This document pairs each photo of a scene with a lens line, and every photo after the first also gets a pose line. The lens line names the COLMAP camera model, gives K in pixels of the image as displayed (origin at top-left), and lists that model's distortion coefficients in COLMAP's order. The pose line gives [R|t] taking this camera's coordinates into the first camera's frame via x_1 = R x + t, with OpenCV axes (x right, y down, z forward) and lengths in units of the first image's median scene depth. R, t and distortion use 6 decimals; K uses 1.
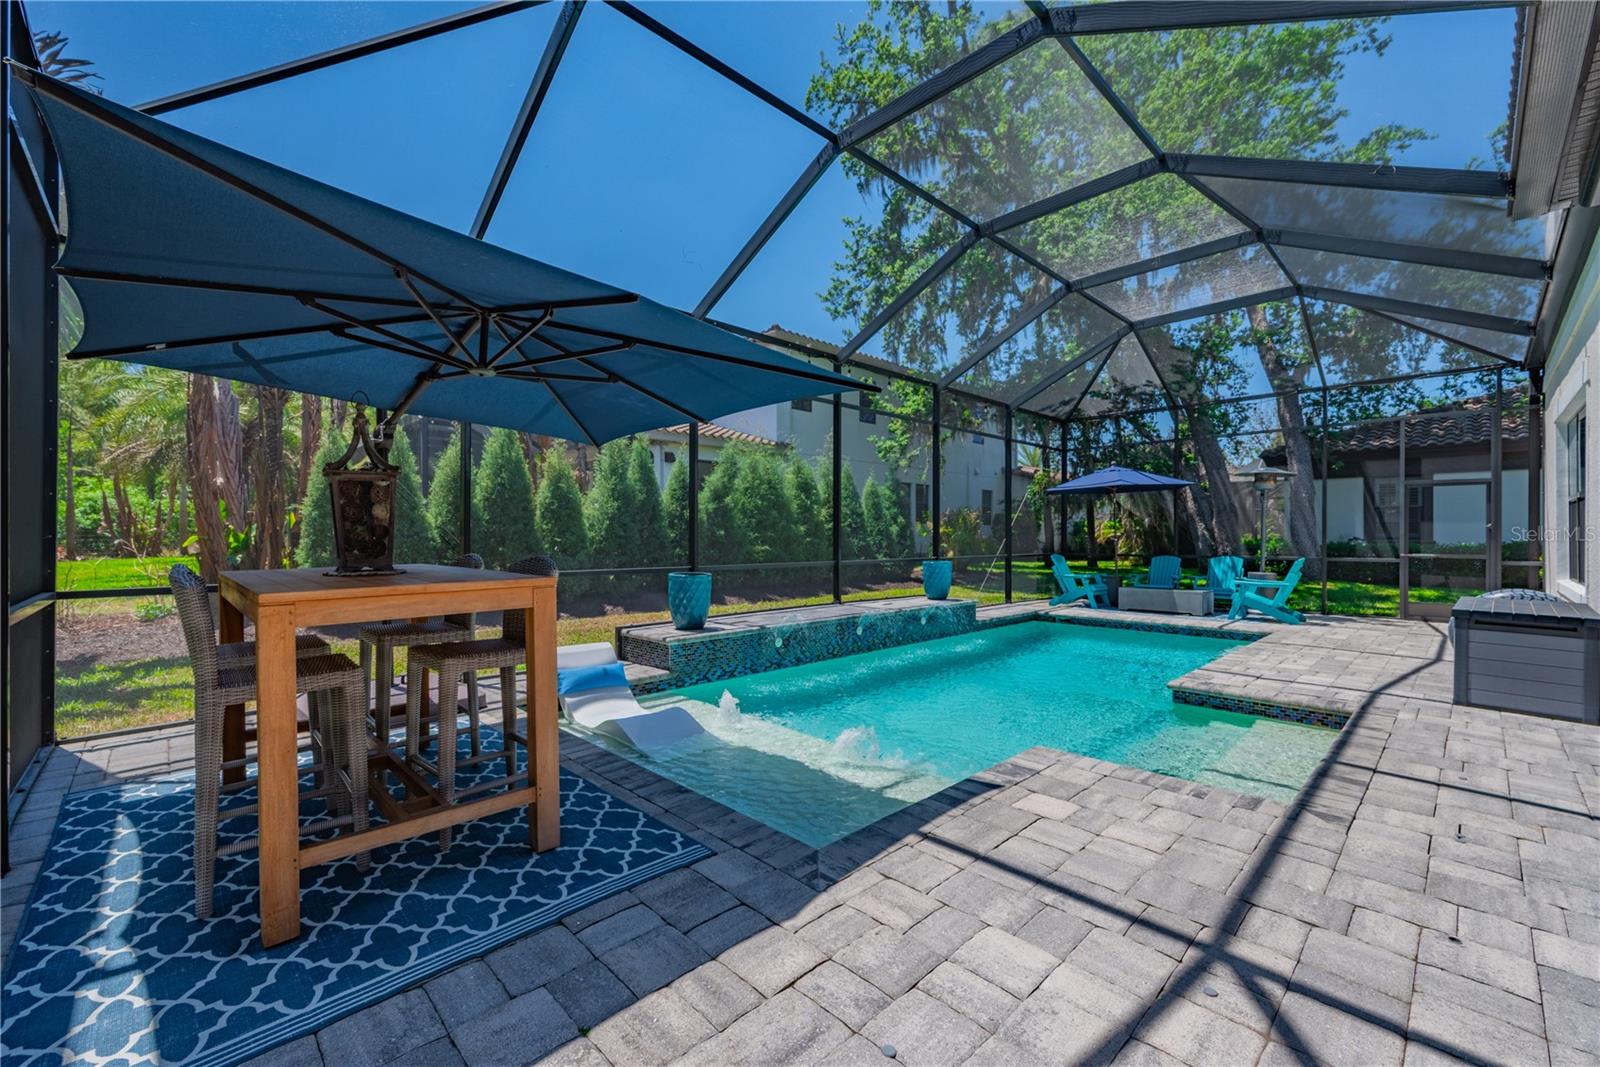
lens RADIAL K [[665.0, 0, 786.4], [0, 665.0, 535.2], [0, 0, 1]] dist [-0.001925, 0.001777]
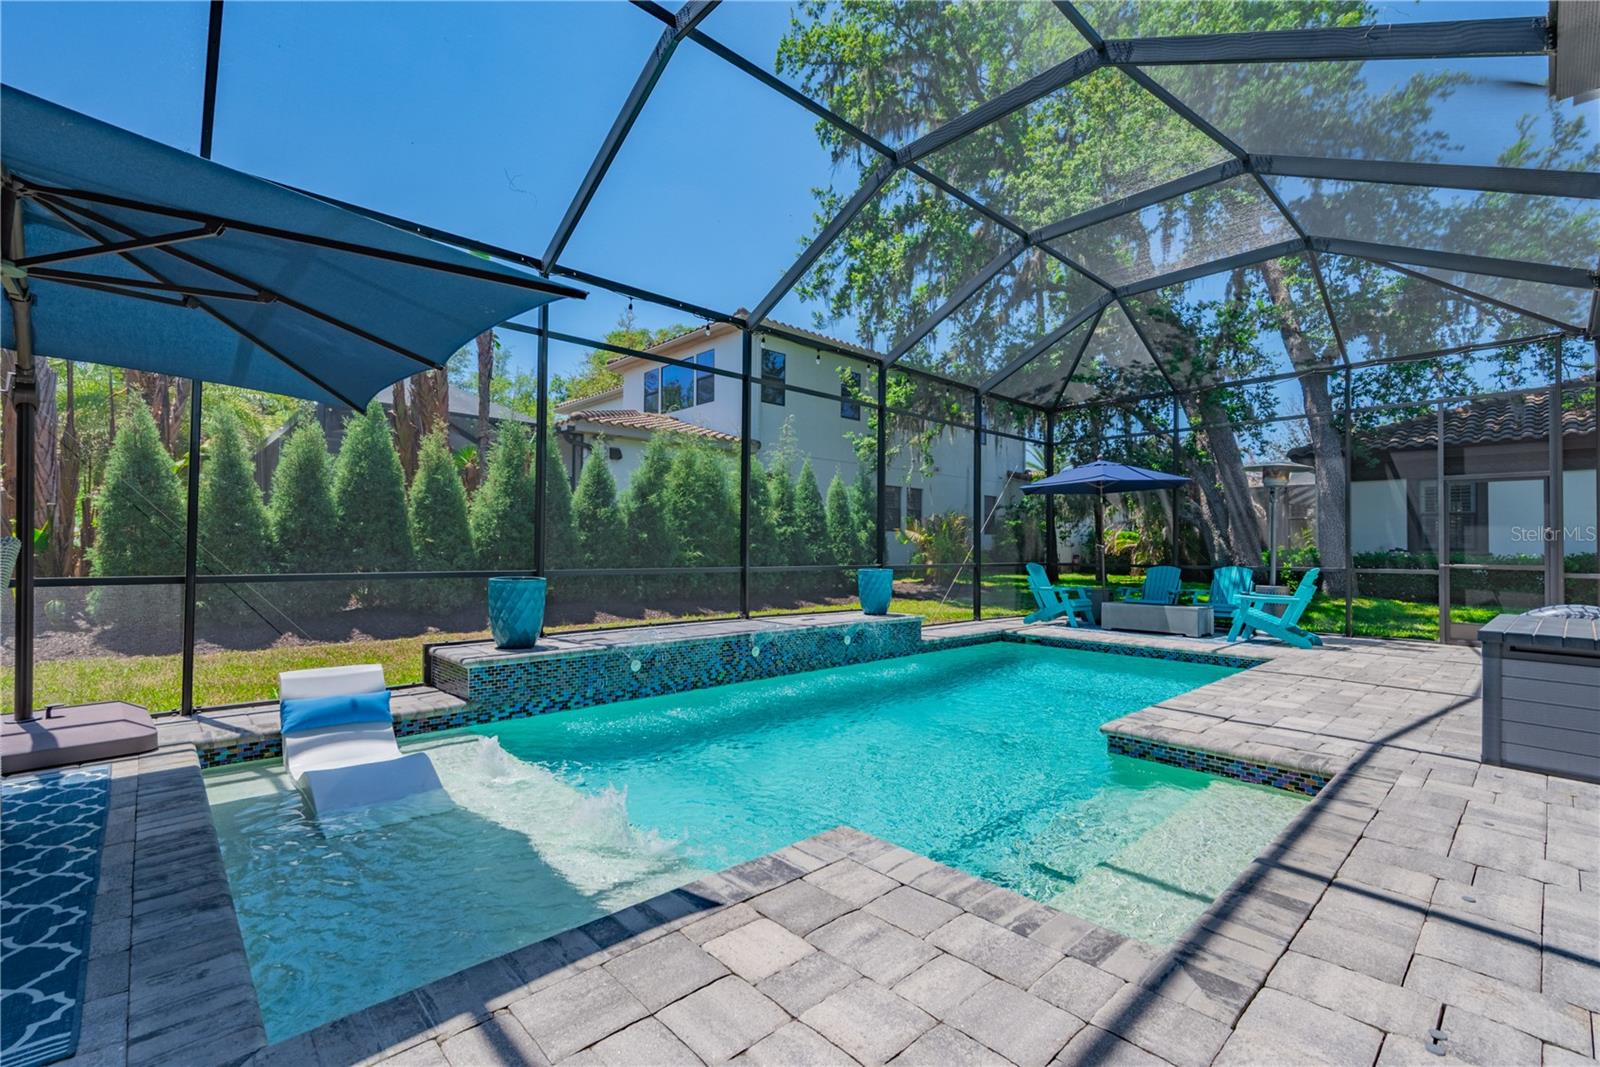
lens RADIAL K [[692.5, 0, 802.8], [0, 692.5, 535.3], [0, 0, 1]] dist [0.000780, 0.001399]
pose [[0.999786, 0.005968, -0.019810, 0.162026], [-0.006359, 0.999784, -0.019764, 0.015621], [0.019688, 0.019885, 0.999608, 0.132161]]
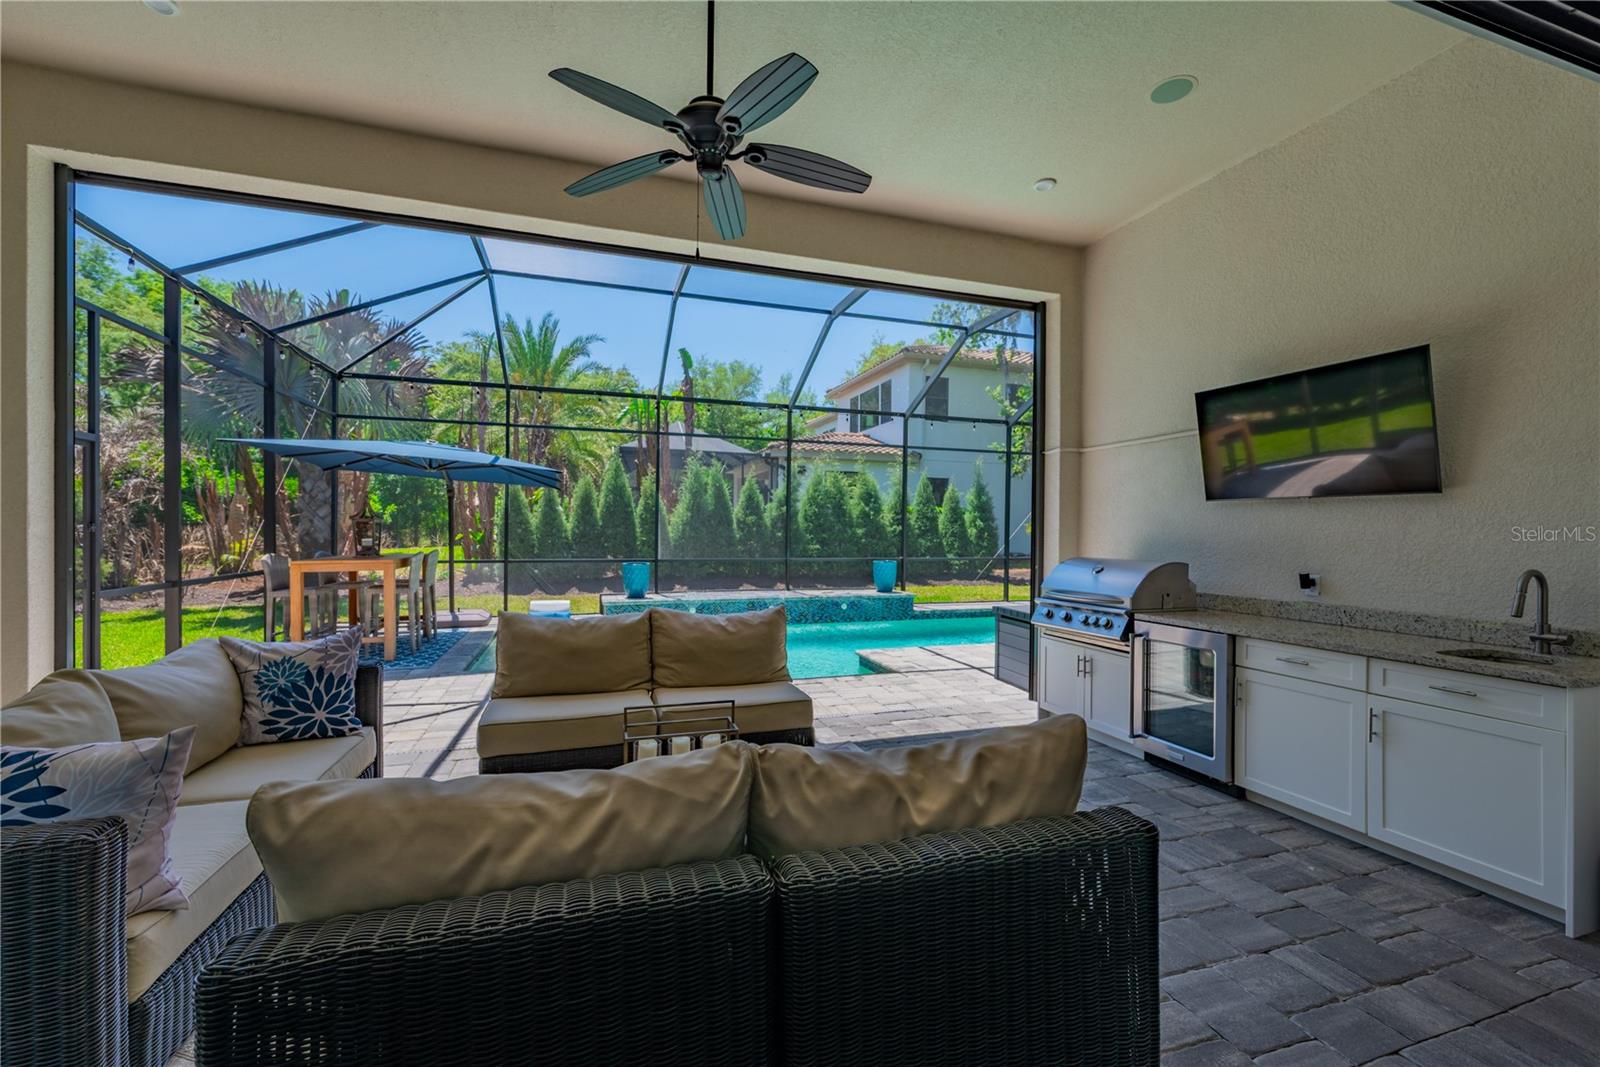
lens RADIAL K [[665.0, 0, 806.0], [0, 665.0, 528.8], [0, 0, 1]] dist [-0.001925, 0.001777]
pose [[0.894386, 0.006407, -0.447250, 0.689993], [-0.006894, 0.999976, 0.000538, -0.020413], [0.447242, 0.002602, 0.894409, -0.175331]]
